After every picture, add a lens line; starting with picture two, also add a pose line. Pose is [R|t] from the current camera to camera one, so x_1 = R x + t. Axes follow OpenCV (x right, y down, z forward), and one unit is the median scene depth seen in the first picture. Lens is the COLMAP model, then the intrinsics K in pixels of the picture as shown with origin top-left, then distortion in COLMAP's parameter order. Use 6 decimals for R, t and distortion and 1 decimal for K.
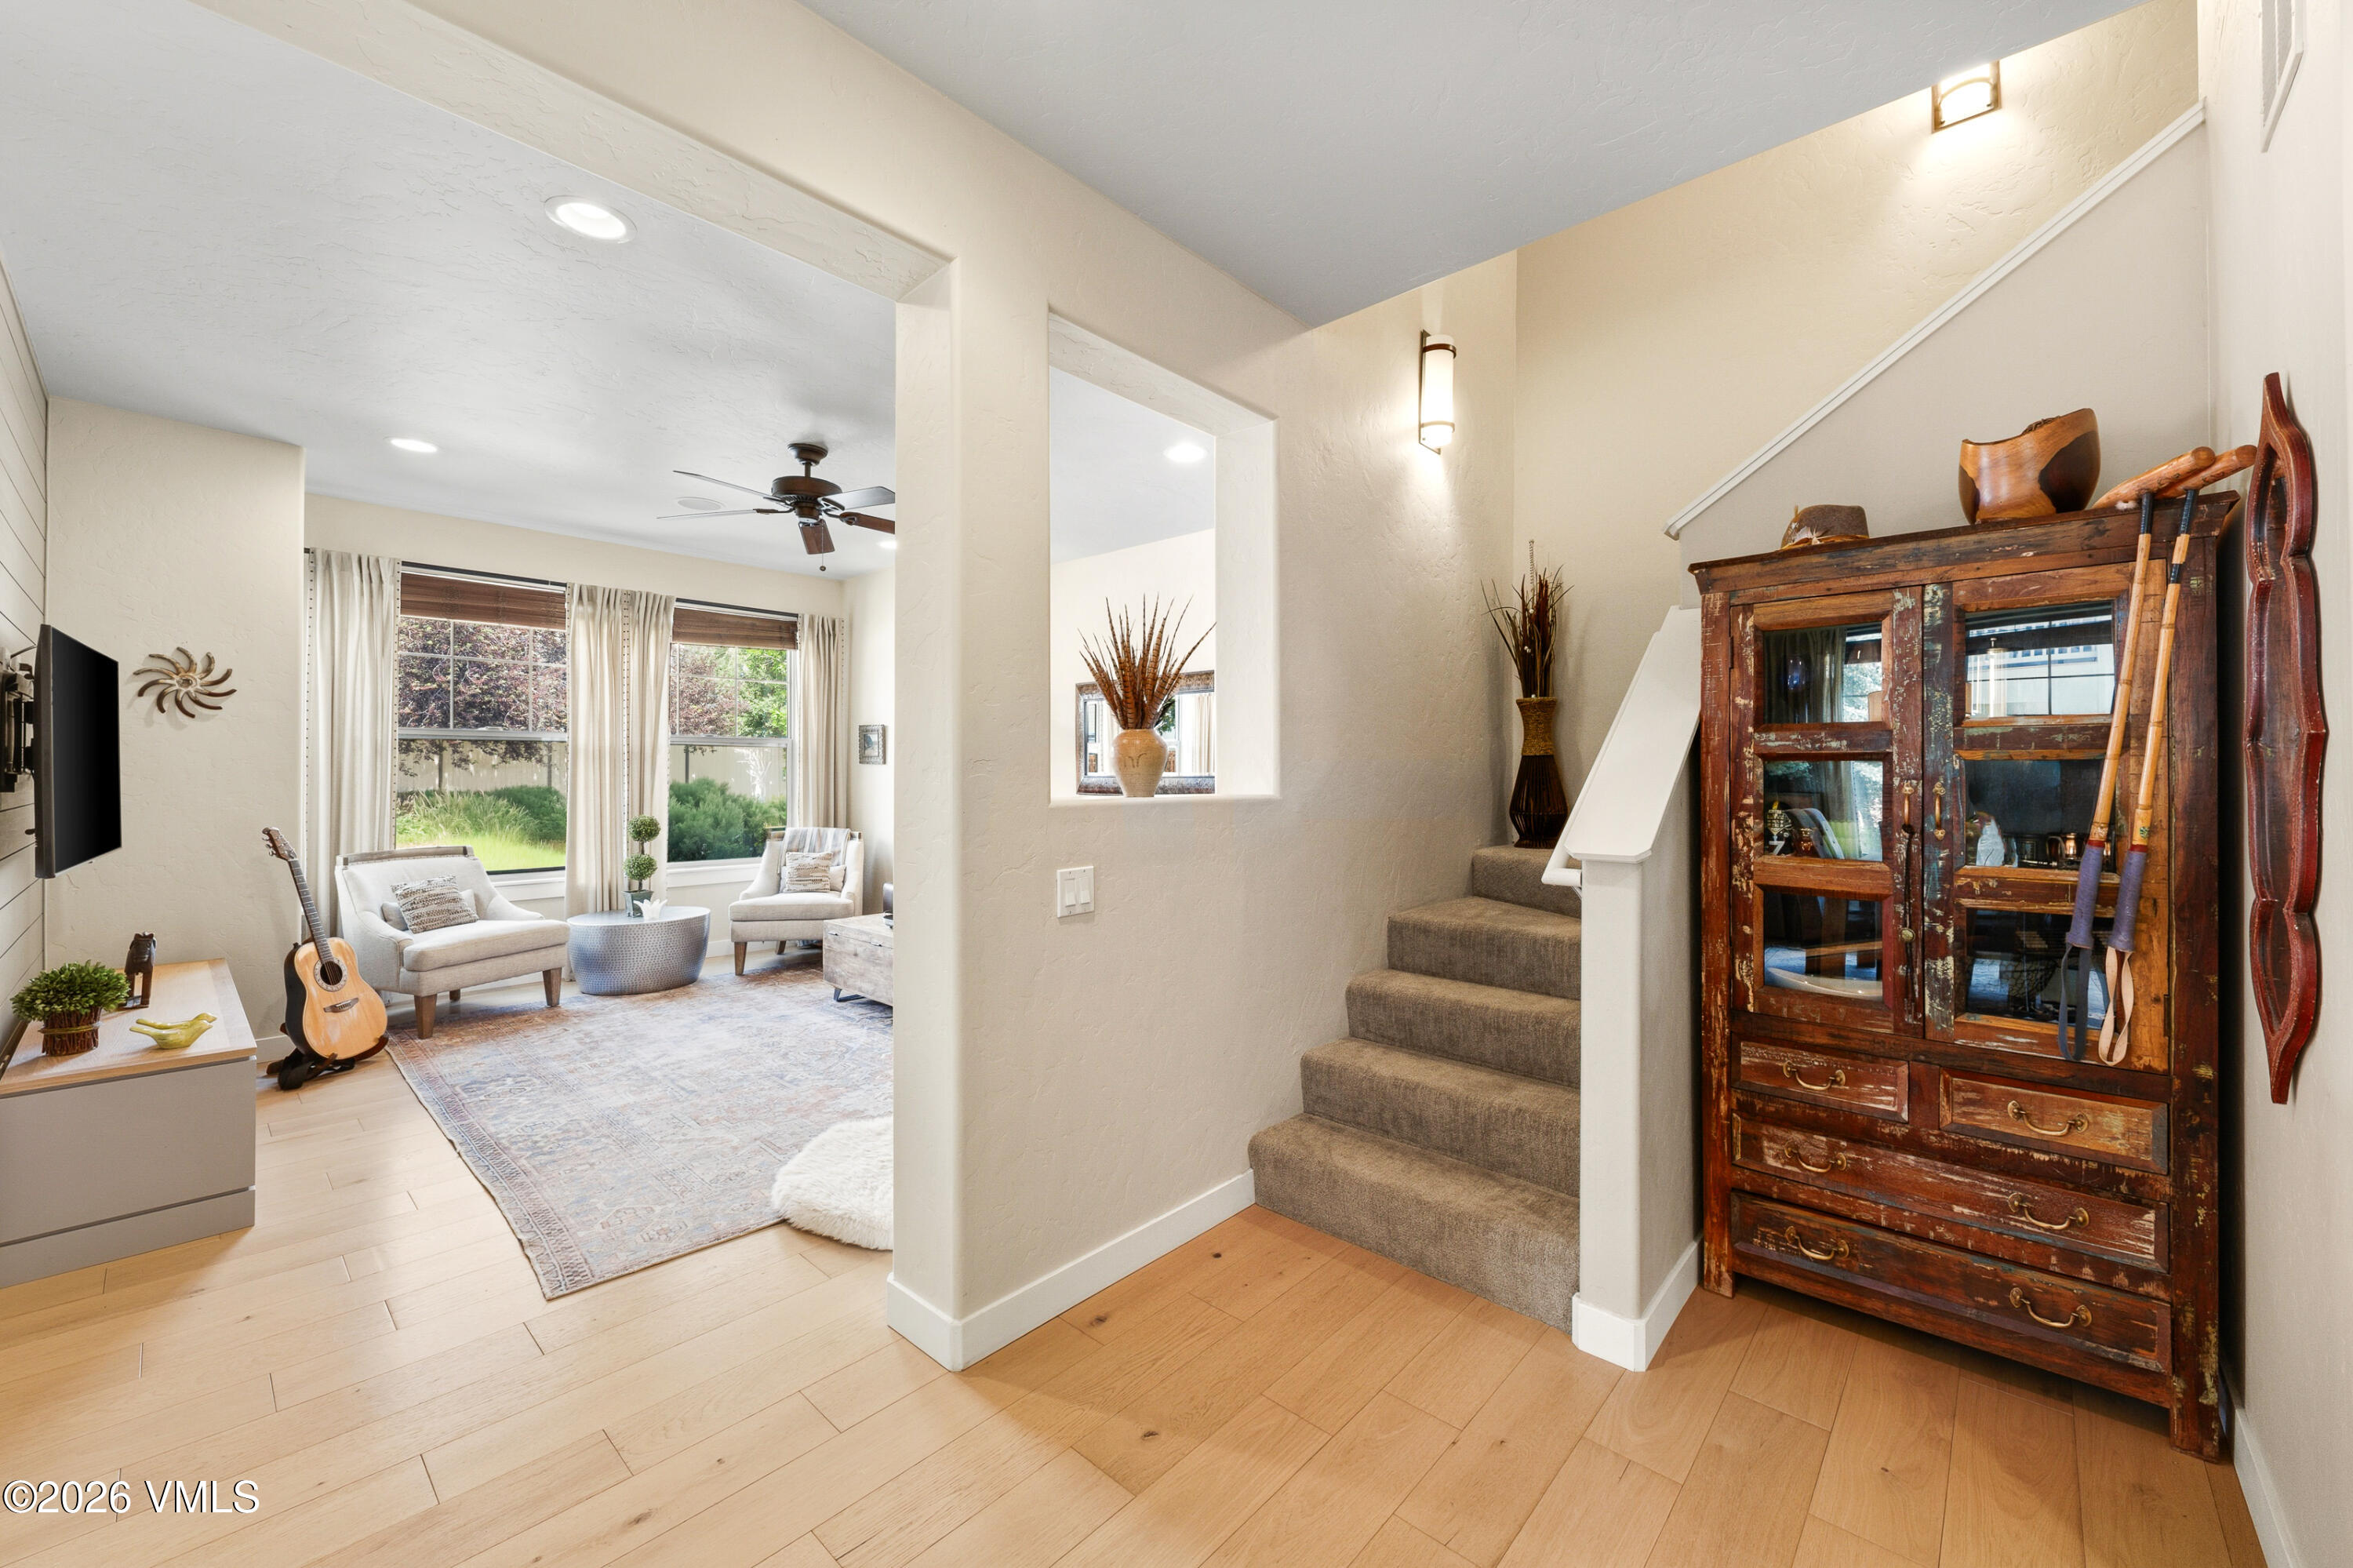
lens RADIAL K [[908.2, 0, 1186.8], [0, 908.2, 765.0], [0, 0, 1]] dist [0.013996, -0.006632]
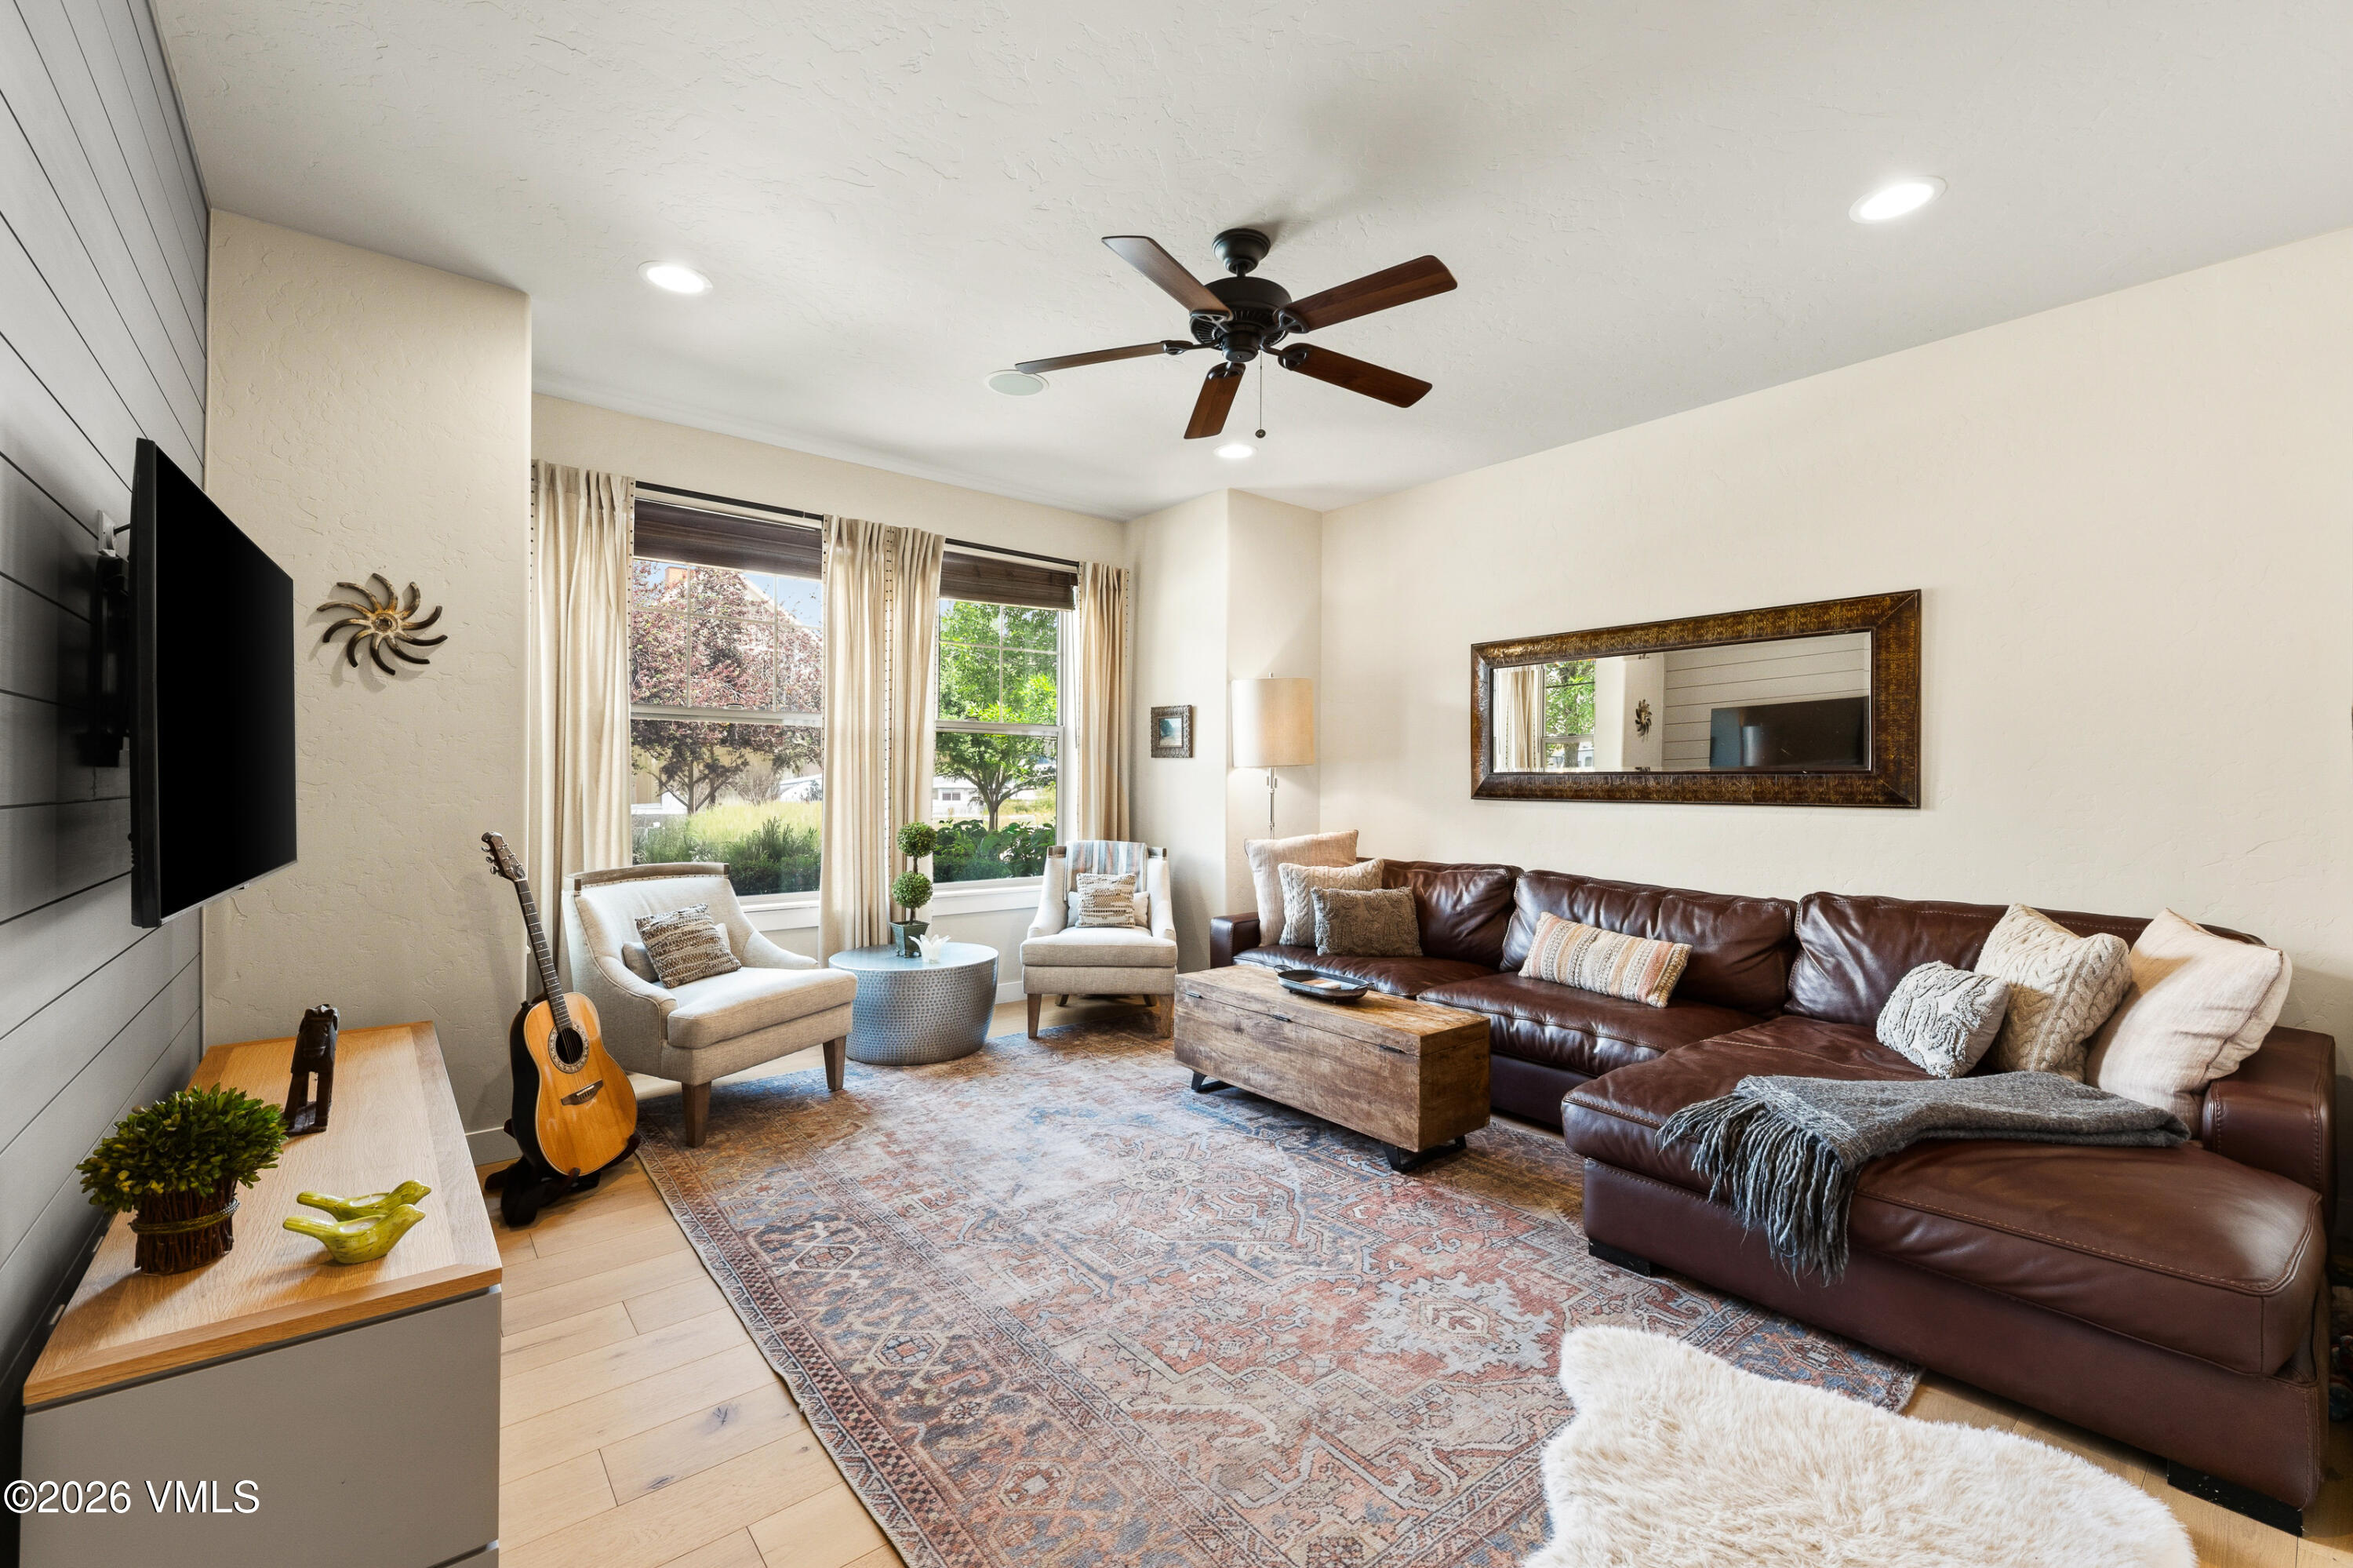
lens RADIAL K [[966.5, 0, 1187.7], [0, 966.5, 780.9], [0, 0, 1]] dist [0.002980, -0.000376]
pose [[0.990095, 0.005488, -0.140289, -0.382848], [-0.004692, 0.999971, 0.006001, 0.022681], [0.140318, -0.005283, 0.990092, 0.354167]]
